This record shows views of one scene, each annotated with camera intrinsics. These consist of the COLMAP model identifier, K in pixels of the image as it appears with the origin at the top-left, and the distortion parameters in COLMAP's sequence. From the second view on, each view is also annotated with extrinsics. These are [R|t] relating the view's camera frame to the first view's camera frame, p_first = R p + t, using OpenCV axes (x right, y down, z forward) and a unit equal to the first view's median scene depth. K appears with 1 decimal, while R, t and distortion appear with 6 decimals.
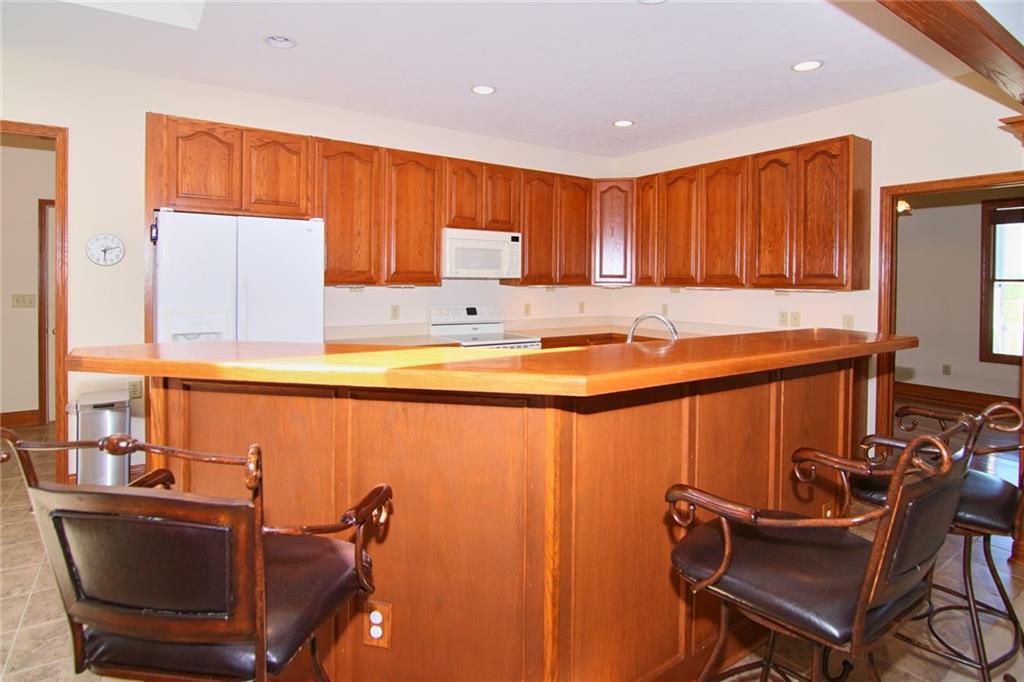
lens RADIAL K [[525.5, 0, 505.1], [0, 525.5, 289.0], [0, 0, 1]] dist [-0.005559, -0.002959]
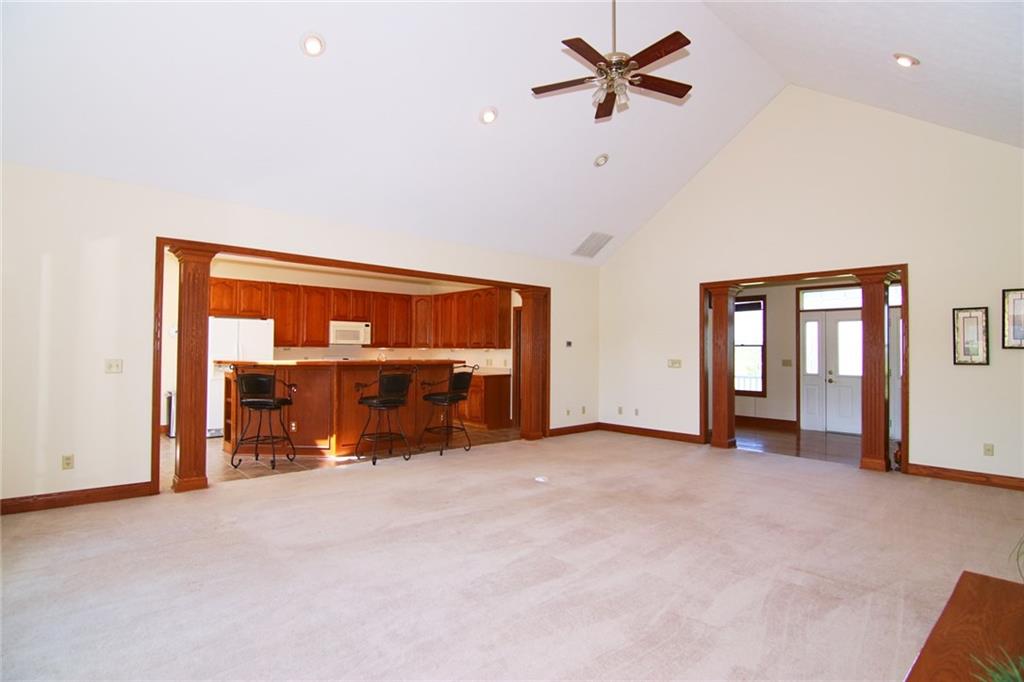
lens RADIAL K [[525.5, 0, 520.3], [0, 525.5, 341.3], [0, 0, 1]] dist [-0.005559, -0.002959]
pose [[0.986427, 0.000059, 0.164197, 0.295607], [0.004915, 0.999541, -0.029885, 0.035168], [-0.164124, 0.030286, 0.985975, -1.232755]]
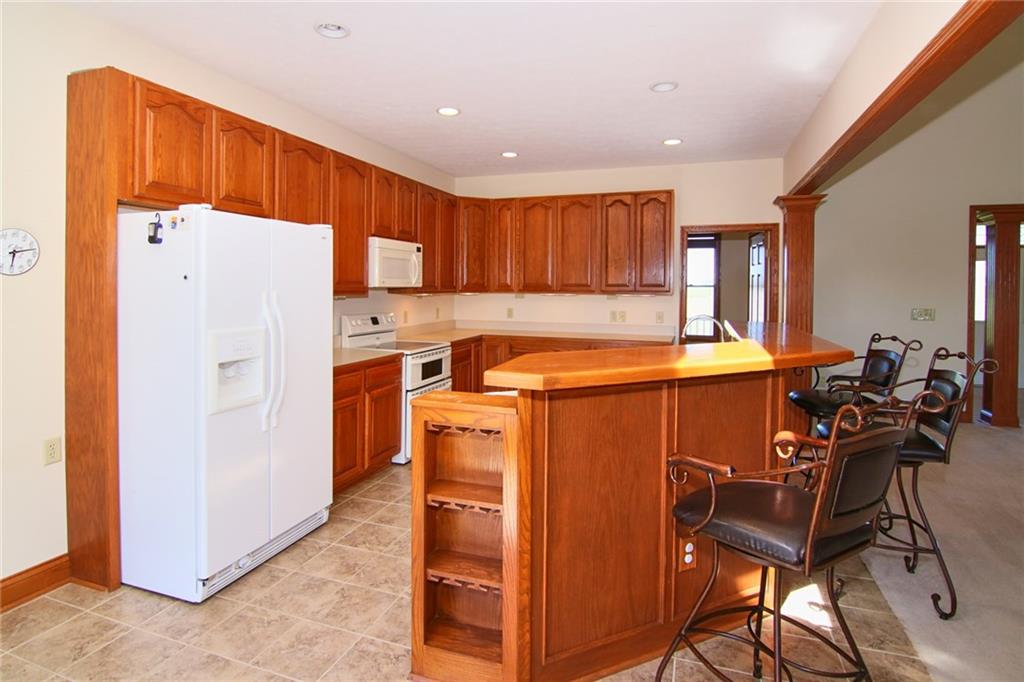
lens RADIAL K [[525.5, 0, 503.9], [0, 525.5, 291.2], [0, 0, 1]] dist [-0.005559, -0.002959]
pose [[0.812457, -0.009454, 0.582944, -0.486815], [0.010831, 0.999941, 0.001121, -0.012969], [-0.582920, 0.005403, 0.812512, 0.061428]]
